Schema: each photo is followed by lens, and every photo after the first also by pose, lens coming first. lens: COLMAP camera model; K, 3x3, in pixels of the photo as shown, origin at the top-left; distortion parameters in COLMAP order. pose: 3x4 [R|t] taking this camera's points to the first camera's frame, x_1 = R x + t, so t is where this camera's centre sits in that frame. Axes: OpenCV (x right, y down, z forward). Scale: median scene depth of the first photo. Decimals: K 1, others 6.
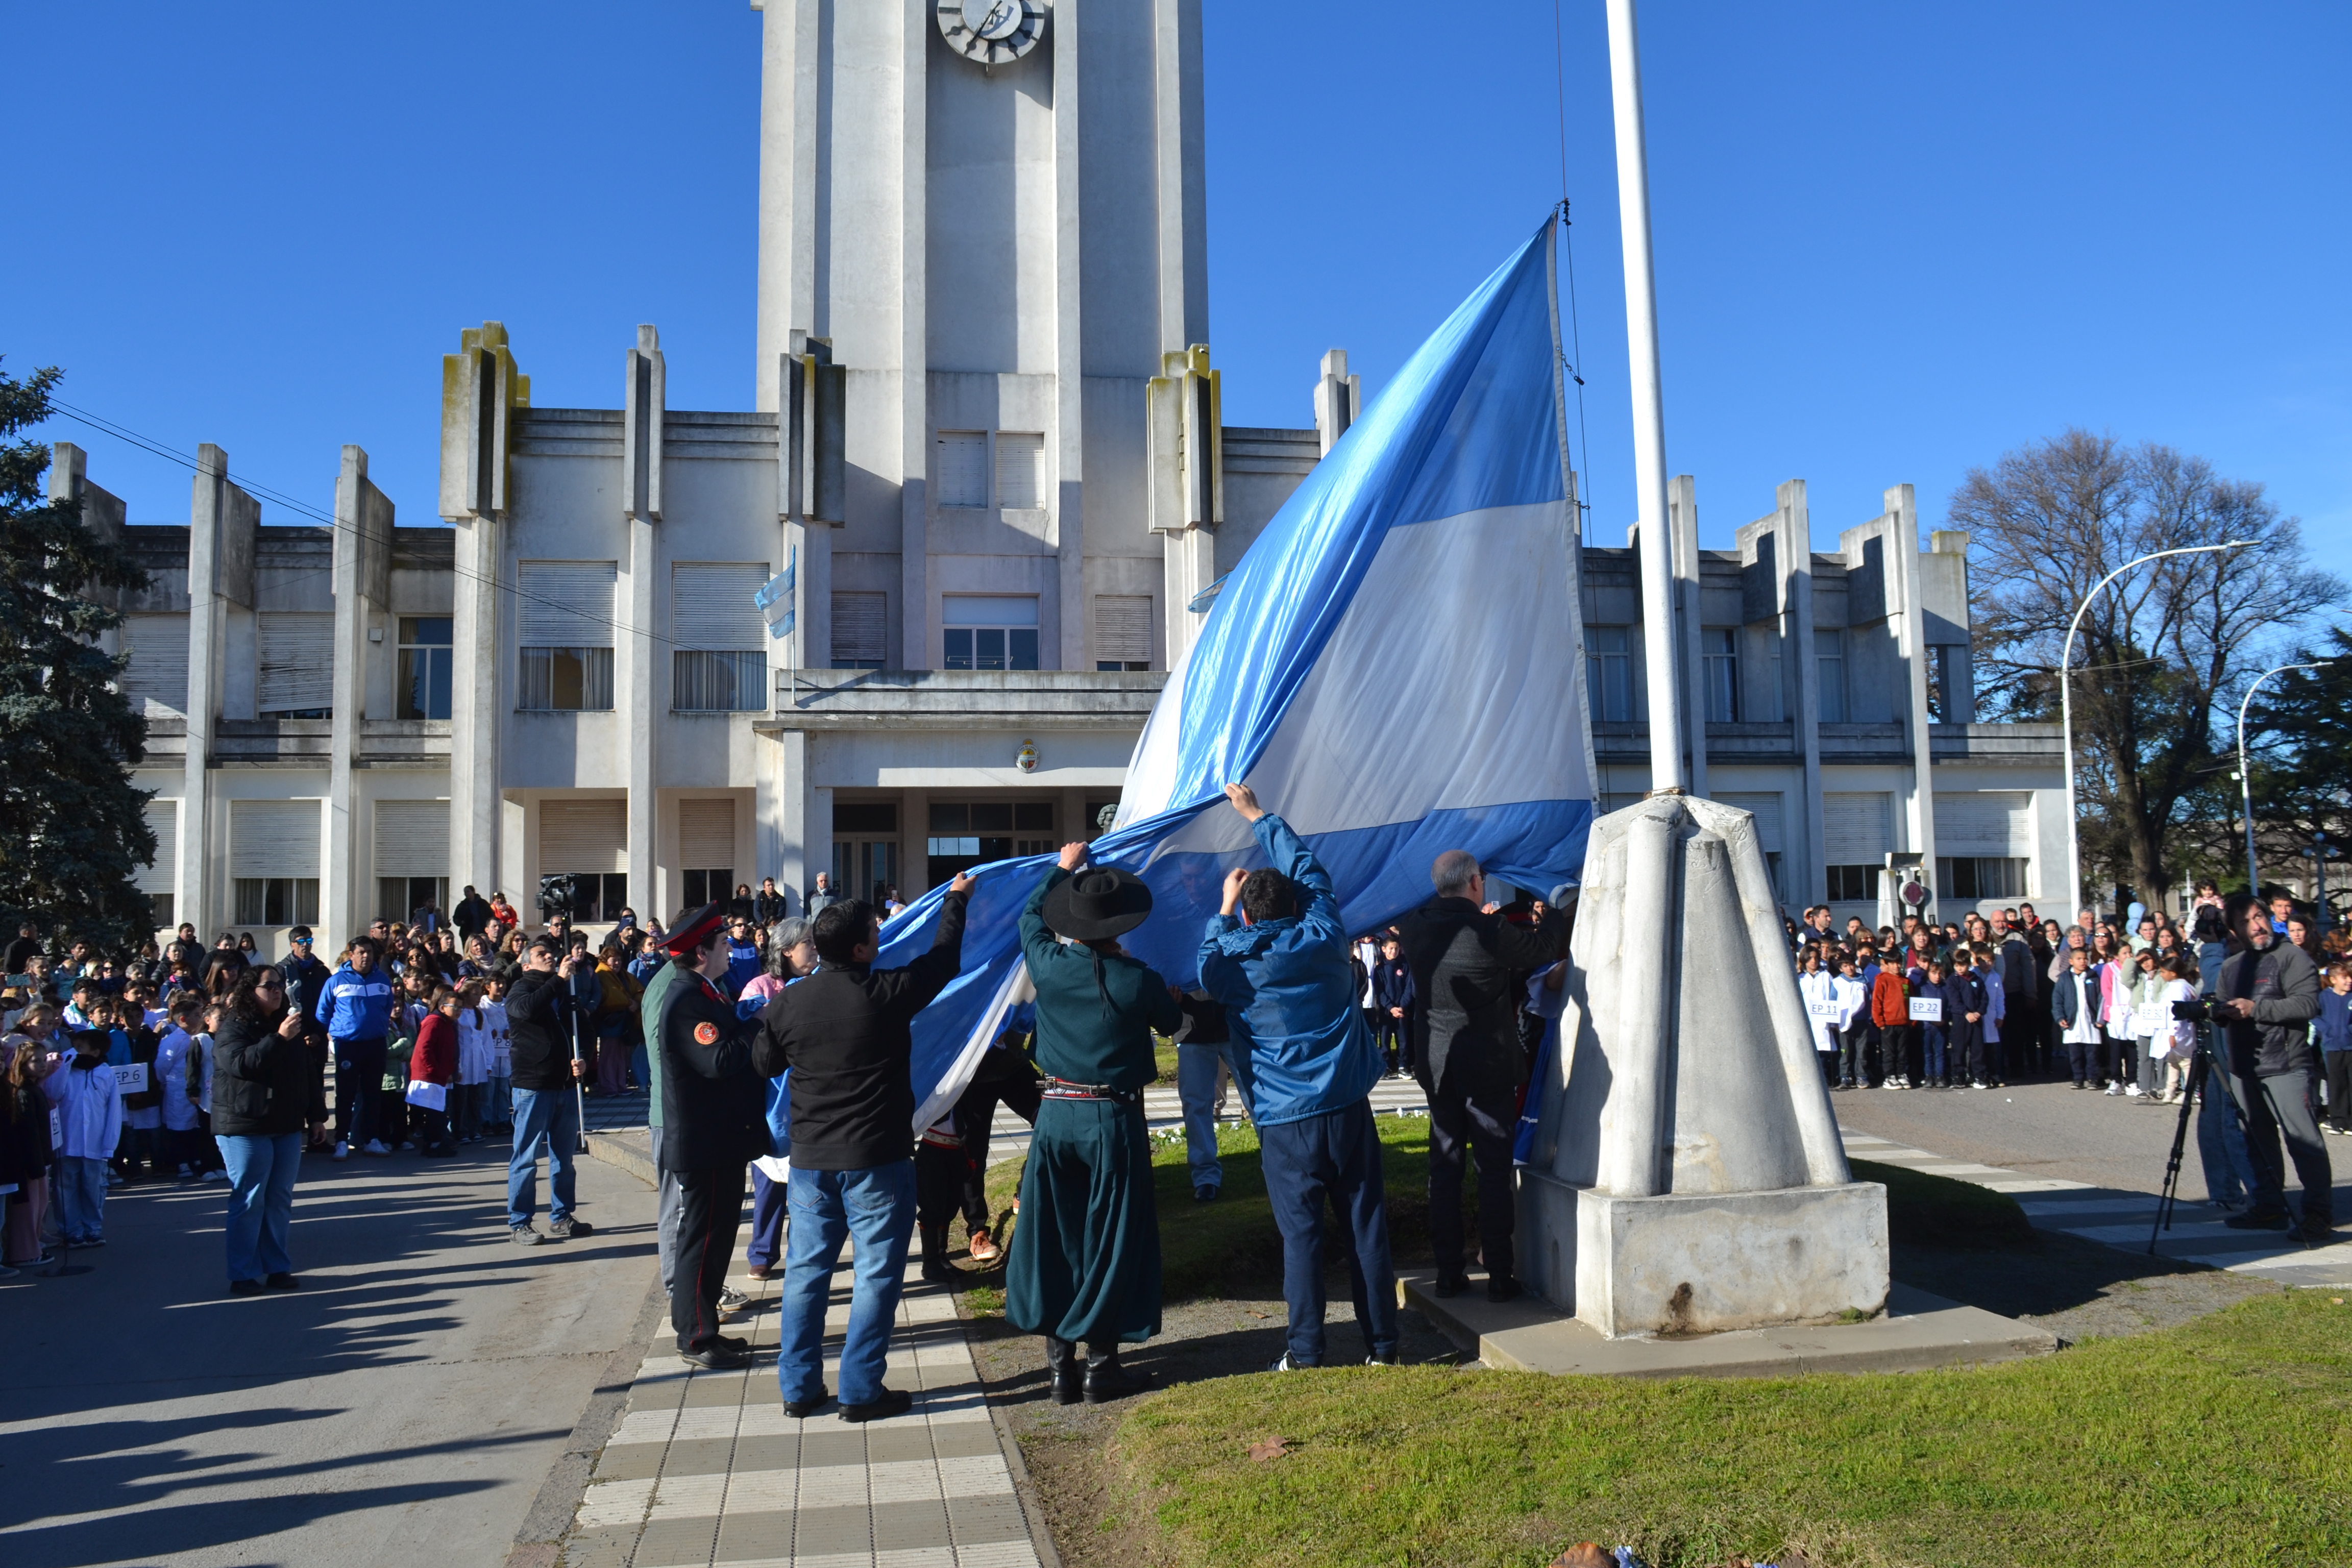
lens RADIAL K [[1872.4, 0, 1176.0], [0, 1872.4, 784.0], [0, 0, 1]] dist [-0.092040, 0.003541]
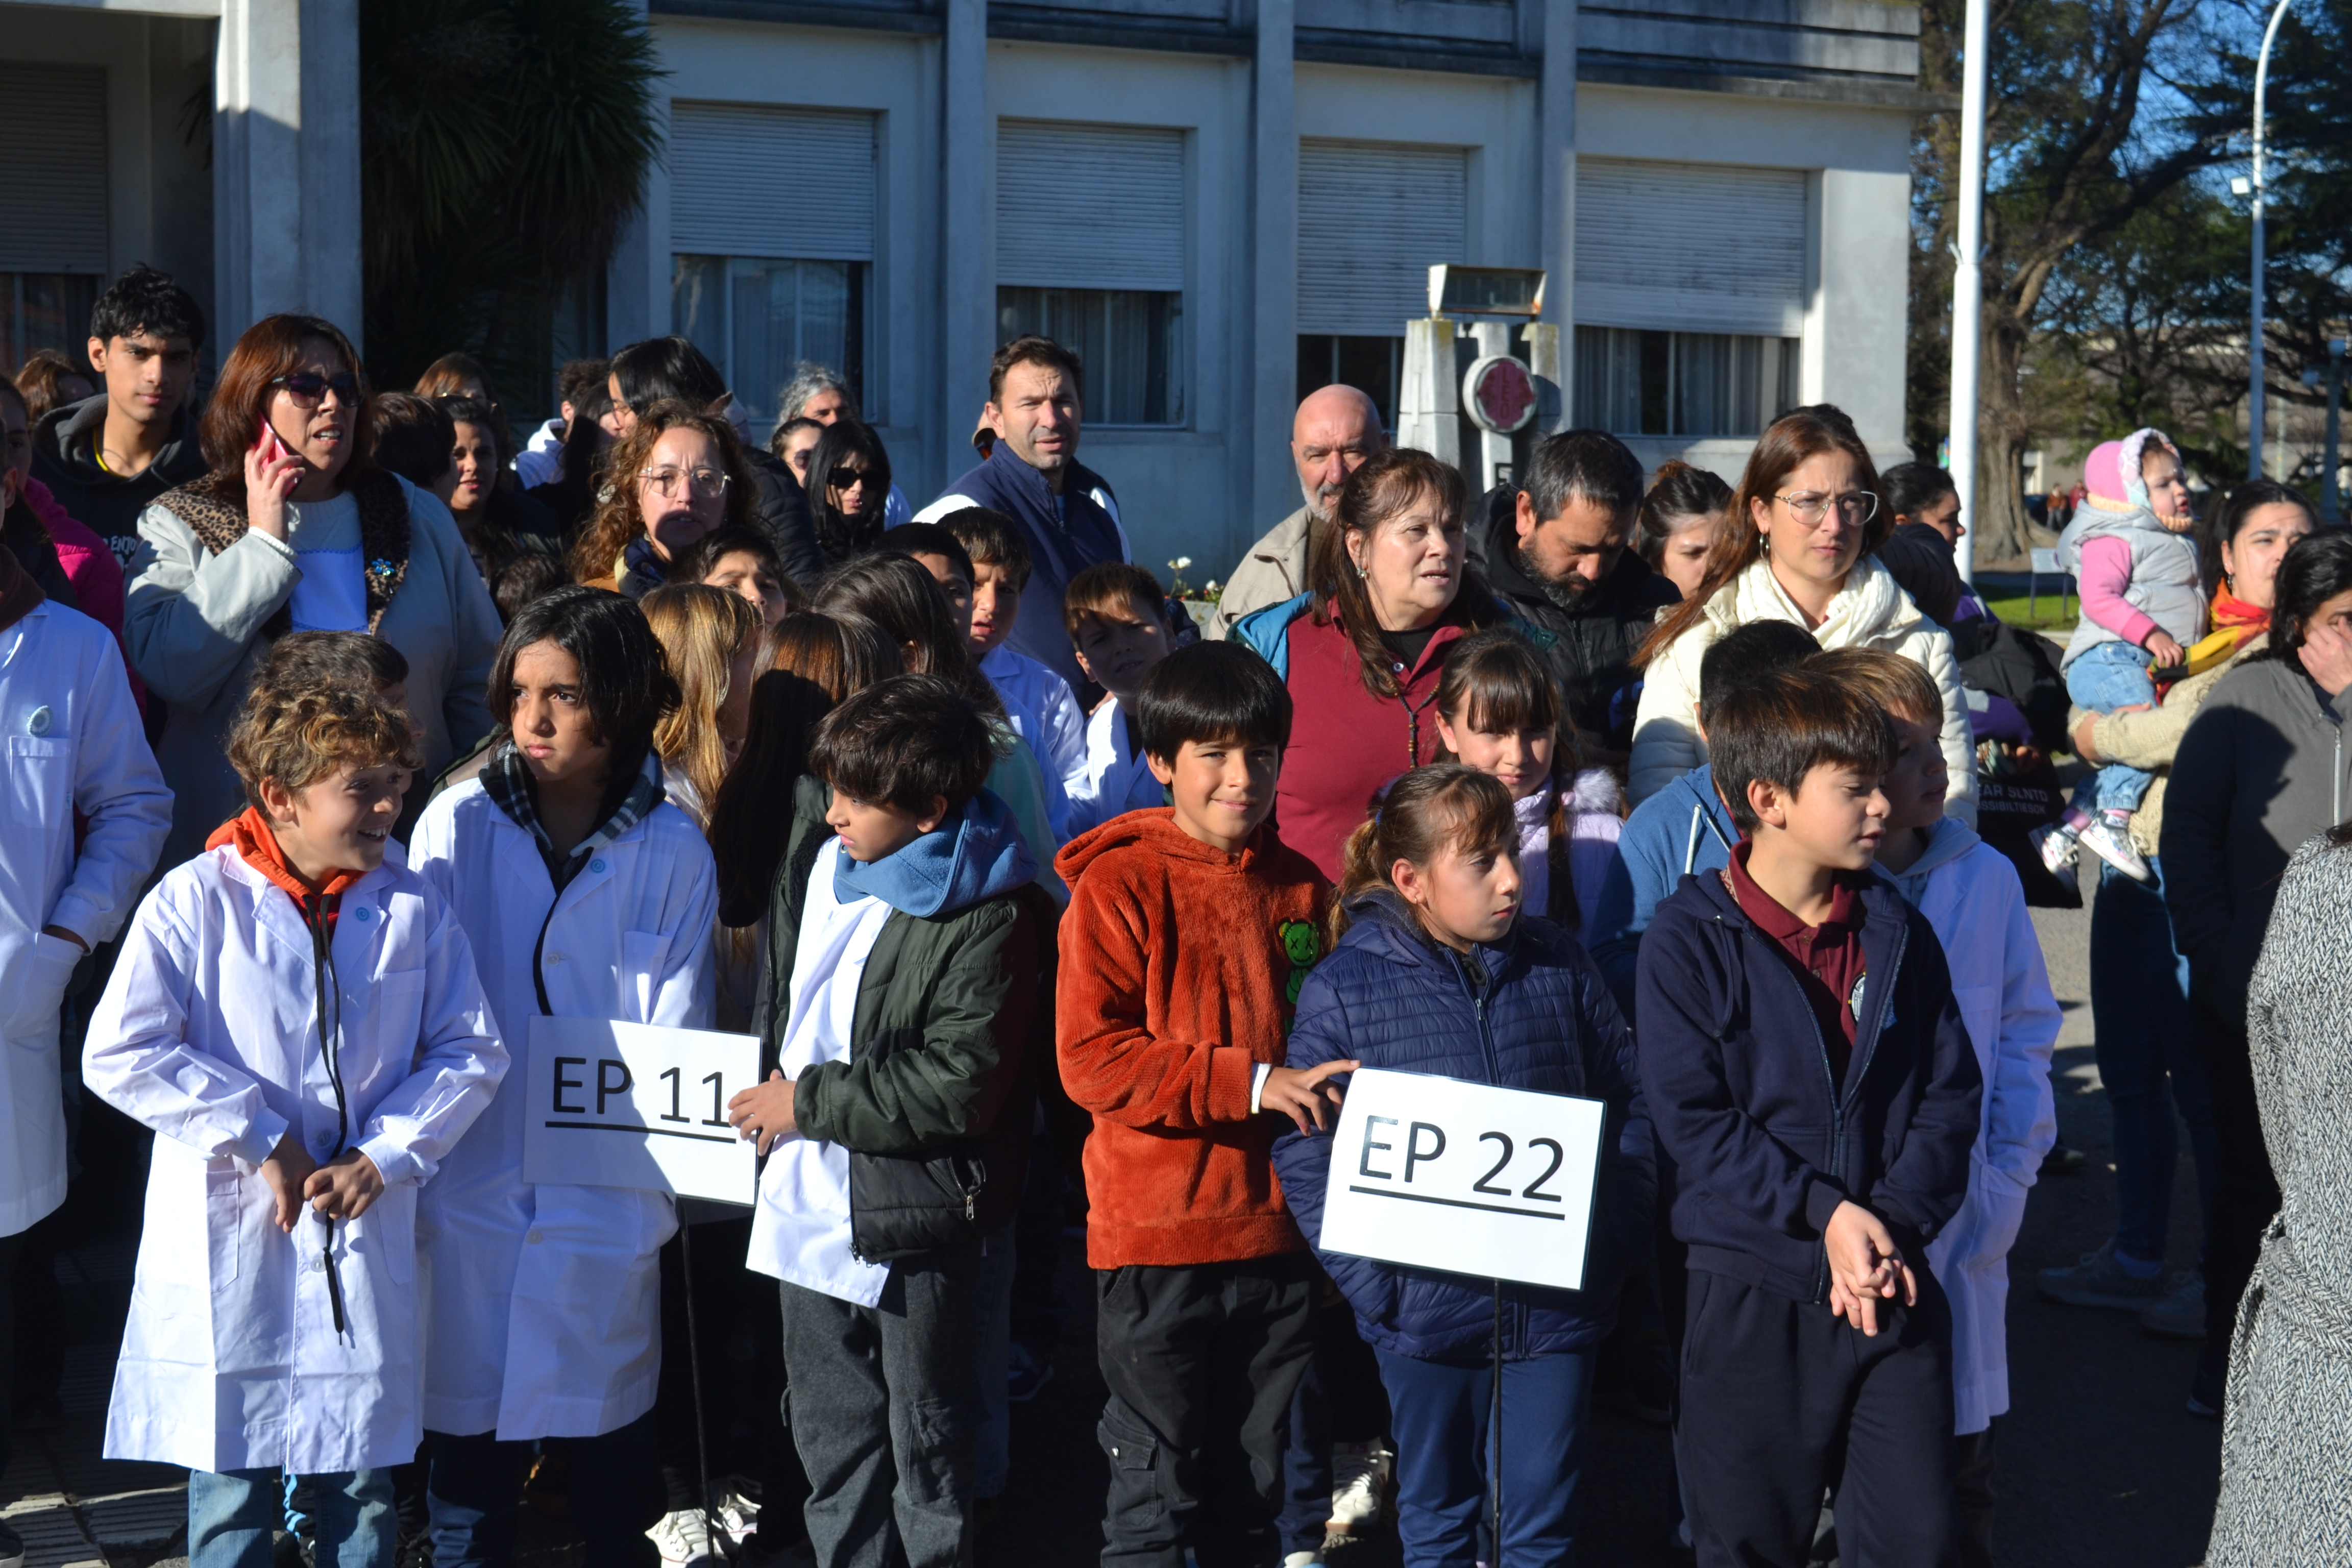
lens RADIAL K [[3242.2, 0, 1176.0], [0, 3242.2, 784.0], [0, 0, 1]] dist [-0.003868, -0.006188]
pose [[0.962653, 0.002675, 0.270726, 0.142918], [-0.048476, 0.985495, 0.162634, 0.027487], [-0.266364, -0.169684, 0.948819, 0.348725]]
